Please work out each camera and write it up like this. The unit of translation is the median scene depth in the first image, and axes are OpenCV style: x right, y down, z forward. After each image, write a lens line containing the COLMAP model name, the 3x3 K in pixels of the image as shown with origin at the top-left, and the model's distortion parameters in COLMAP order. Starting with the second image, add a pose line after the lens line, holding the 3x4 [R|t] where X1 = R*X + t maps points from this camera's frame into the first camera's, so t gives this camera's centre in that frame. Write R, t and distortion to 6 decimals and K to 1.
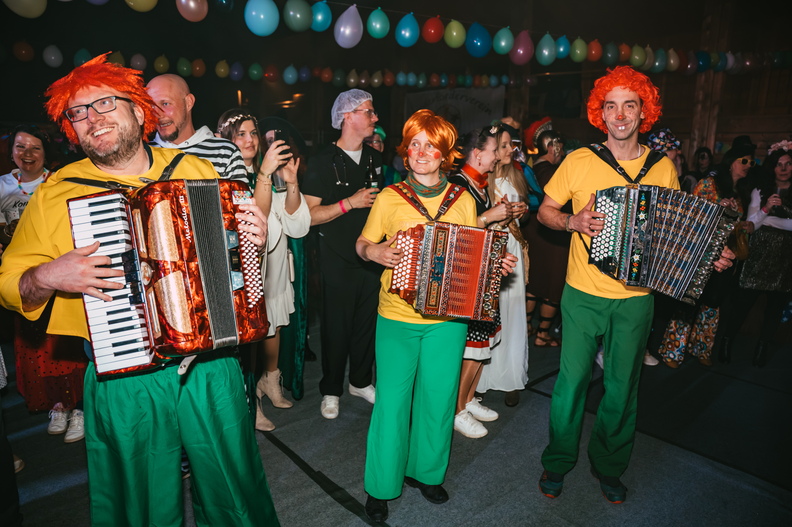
lens RADIAL K [[539.8, 0, 396.0], [0, 539.8, 263.5], [0, 0, 1]] dist [-0.079236, 0.004503]
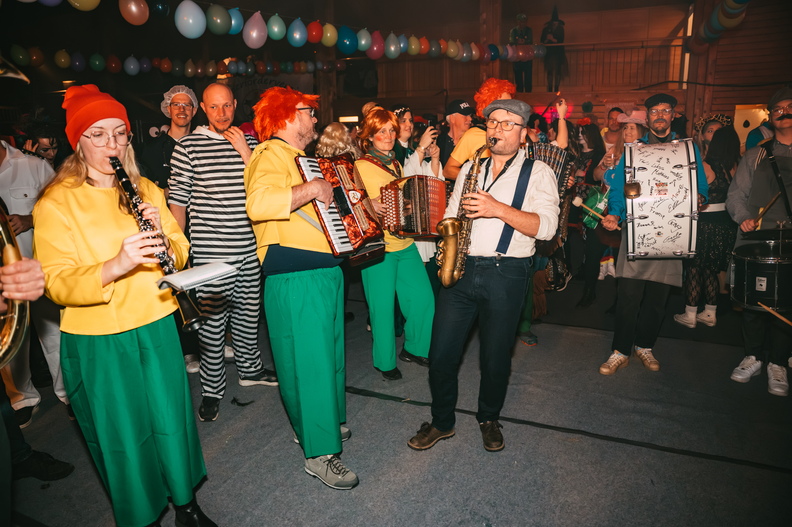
lens RADIAL K [[539.8, 0, 396.0], [0, 539.8, 263.5], [0, 0, 1]] dist [-0.079236, 0.004503]
pose [[0.918126, -0.131891, 0.373696, -0.279242], [0.118957, 0.991229, 0.057578, 0.041829], [-0.378012, -0.008410, 0.925762, -0.204887]]
